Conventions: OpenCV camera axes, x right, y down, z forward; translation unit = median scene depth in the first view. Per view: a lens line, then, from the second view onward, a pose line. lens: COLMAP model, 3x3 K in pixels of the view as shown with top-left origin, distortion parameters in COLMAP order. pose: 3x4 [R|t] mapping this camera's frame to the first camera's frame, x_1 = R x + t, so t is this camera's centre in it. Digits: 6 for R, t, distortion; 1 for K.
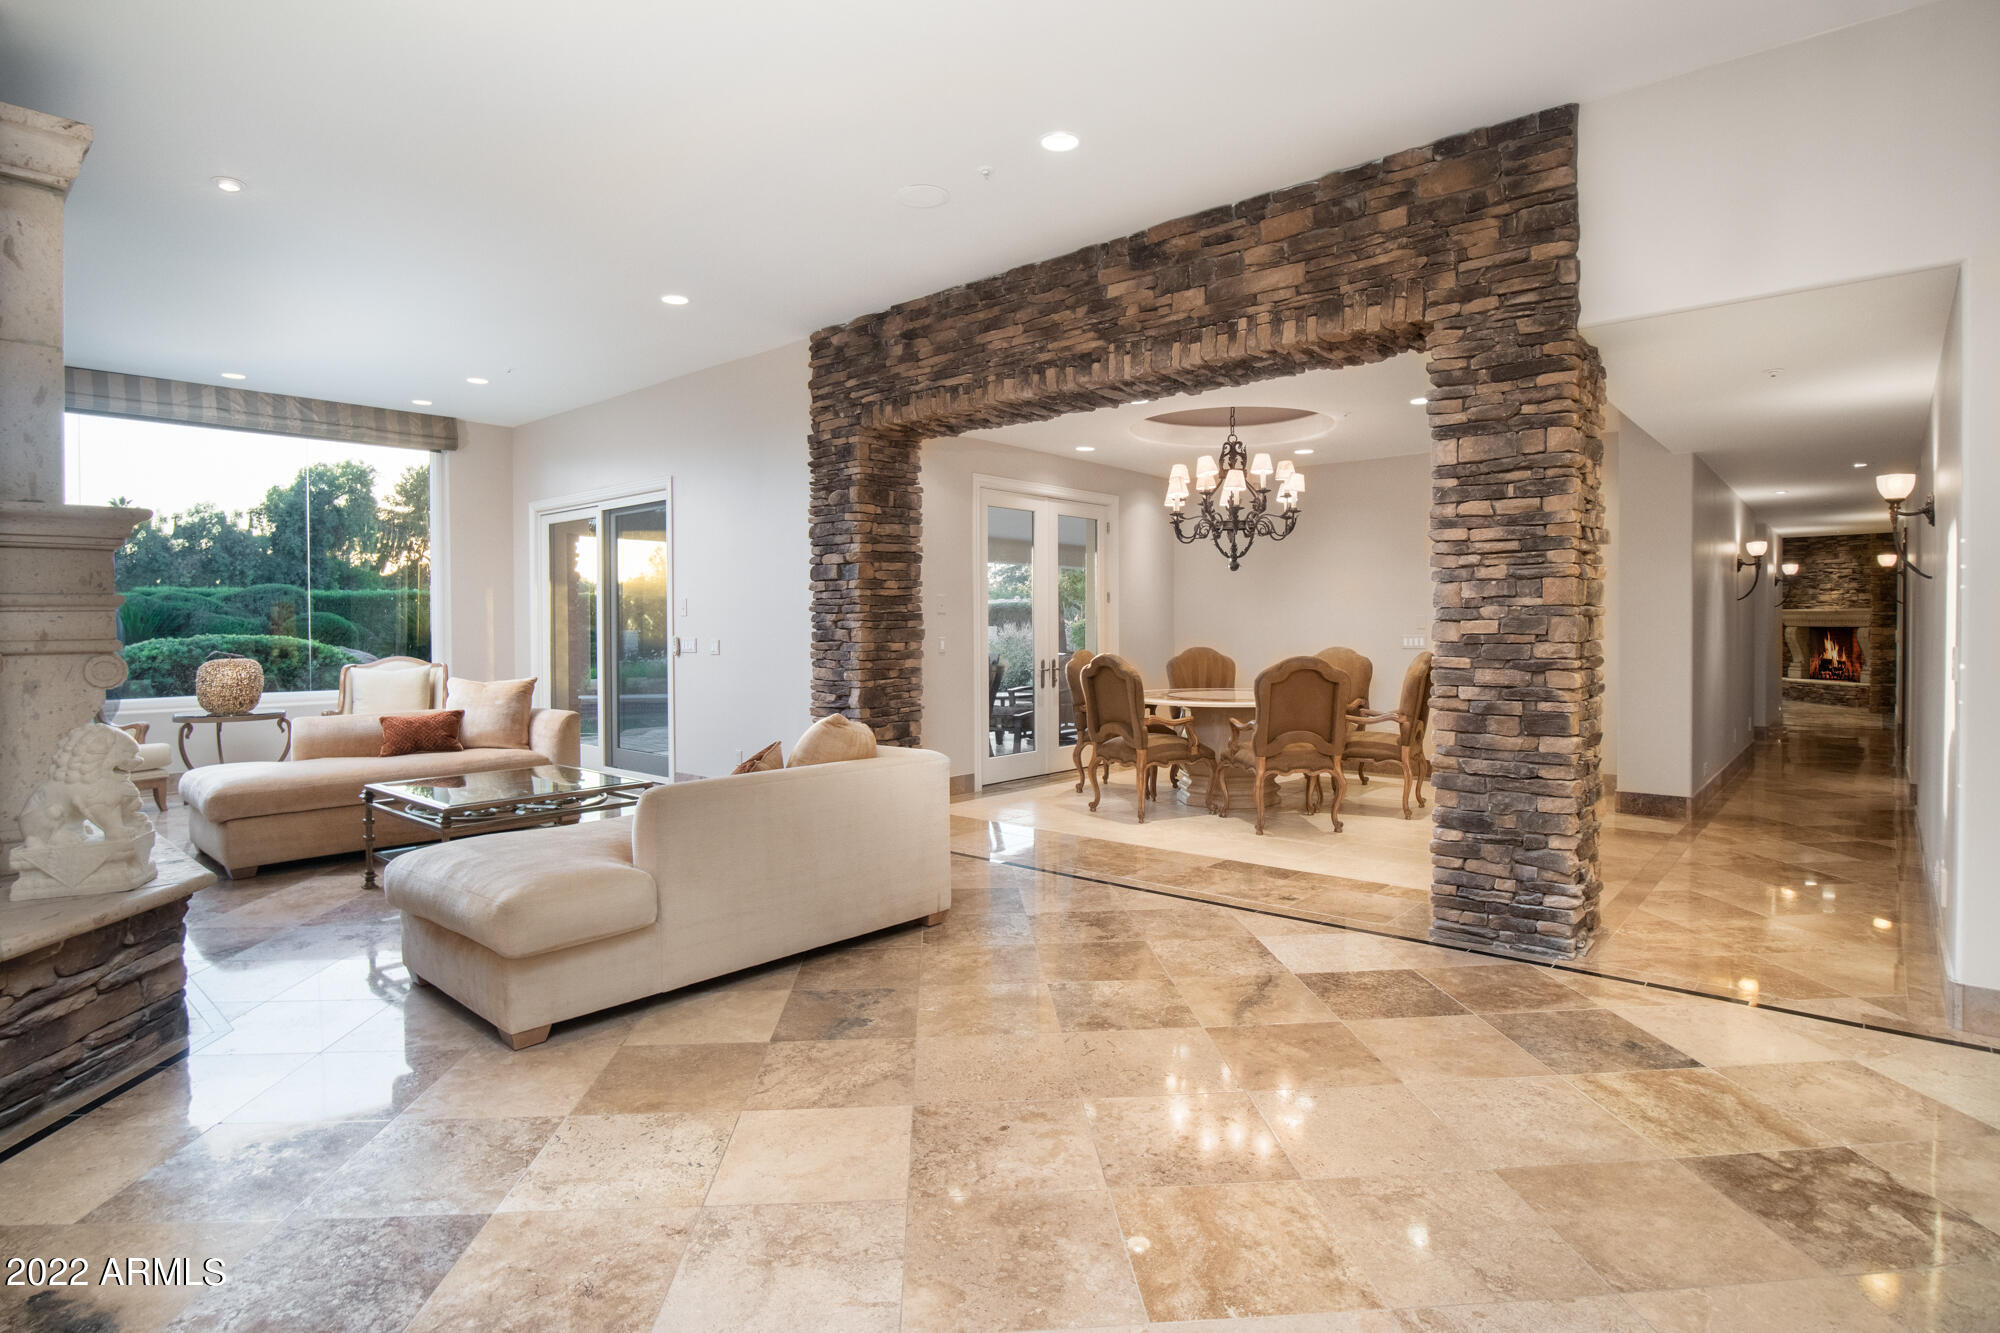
lens RADIAL K [[1028.3, 0, 995.2], [0, 1028.3, 646.9], [0, 0, 1]] dist [-0.016263, 0.011896]
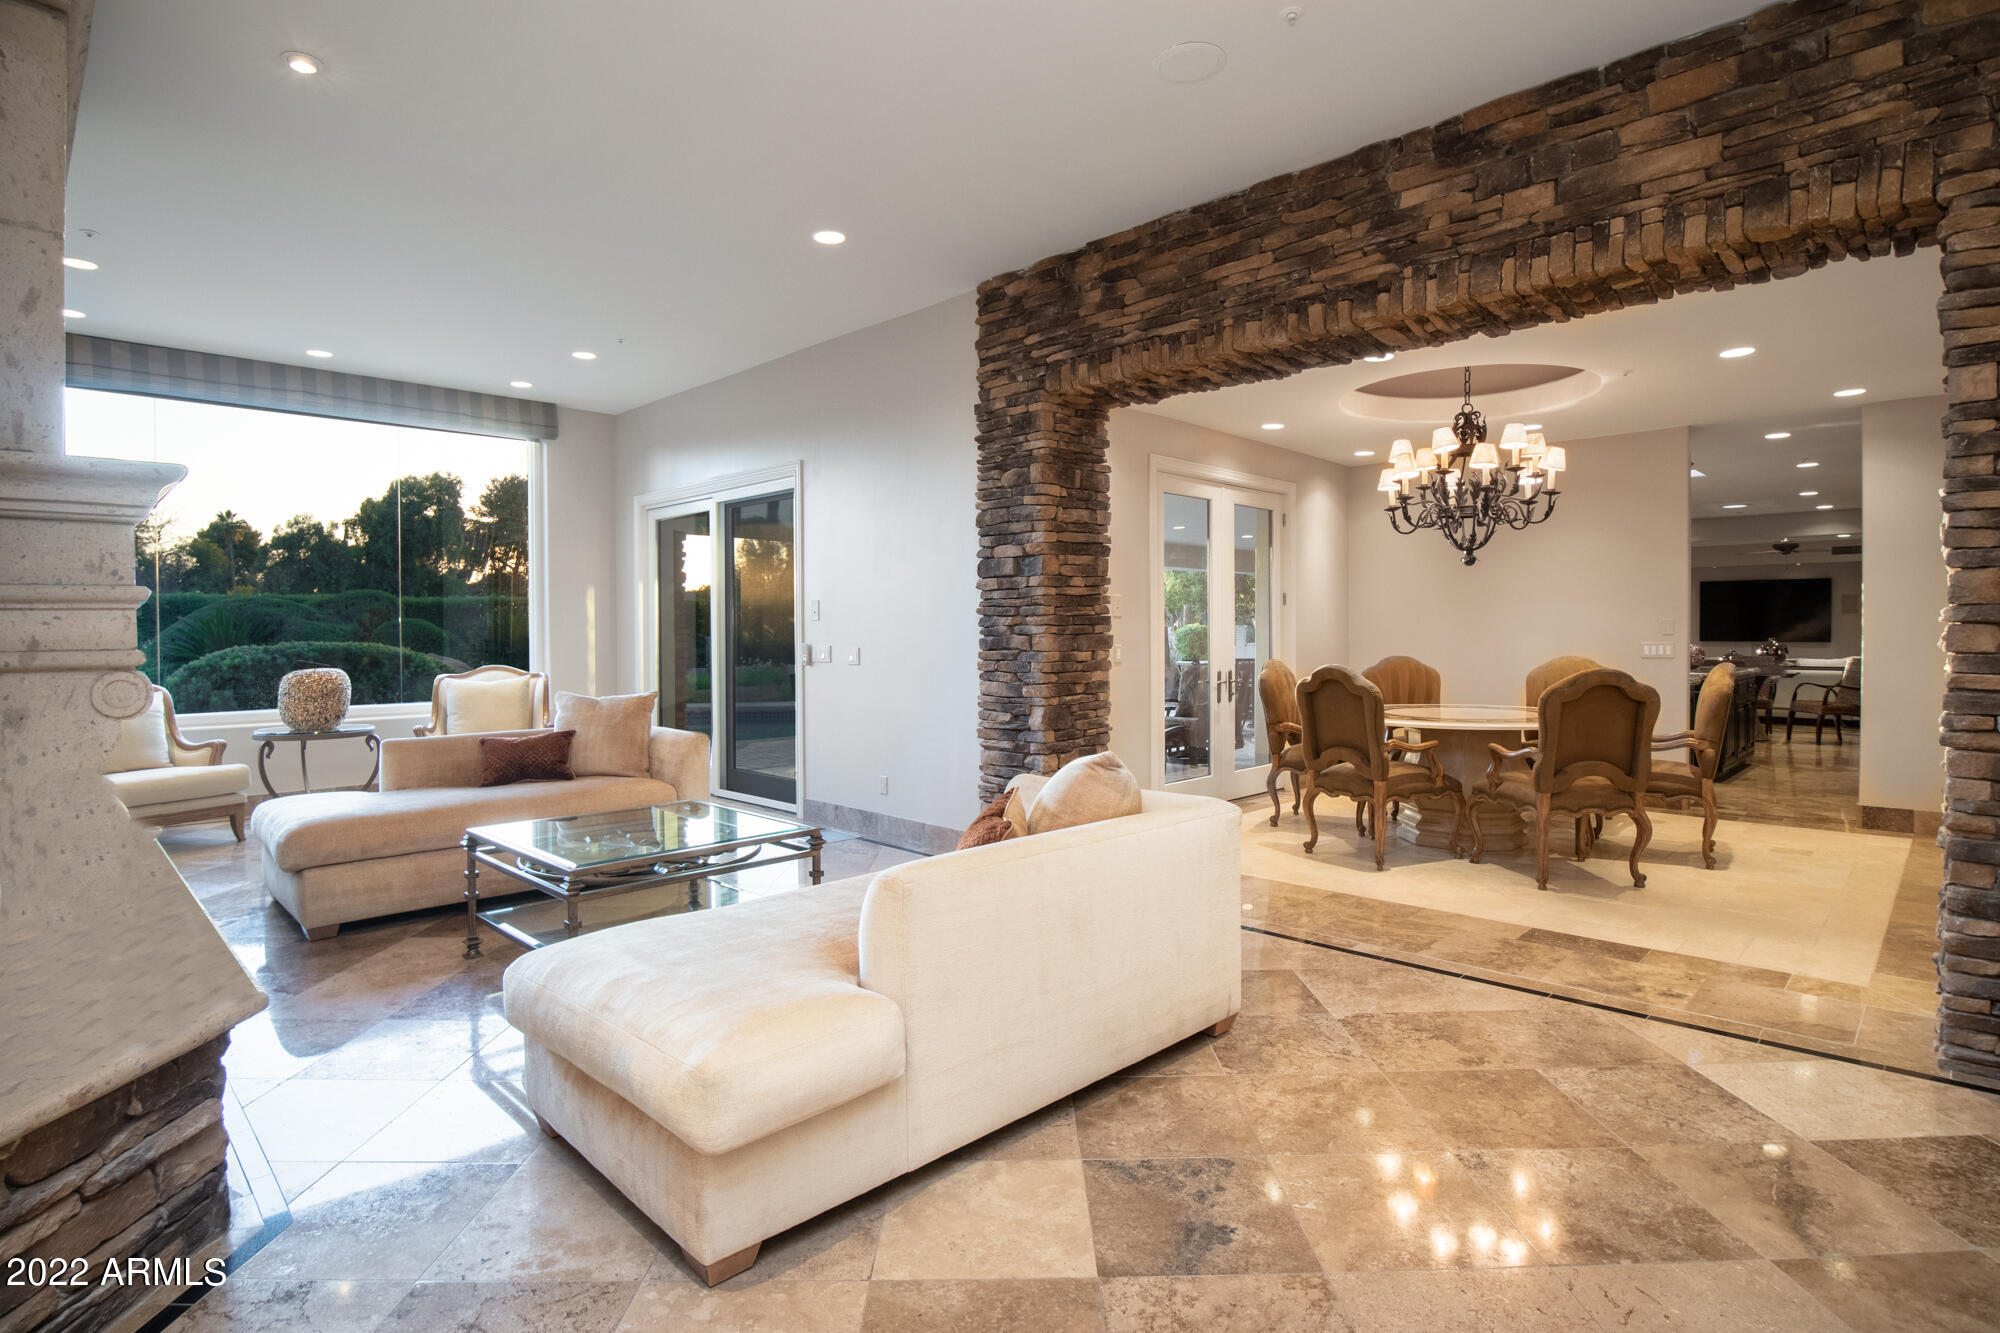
lens RADIAL K [[1010.3, 0, 1005.1], [0, 1010.3, 652.7], [0, 0, 1]] dist [-0.019555, 0.009424]
pose [[0.998834, 0.000635, -0.048270, -0.125042], [-0.000658, 1.000000, -0.000471, -0.002773], [0.048270, 0.000503, 0.998834, 0.186347]]
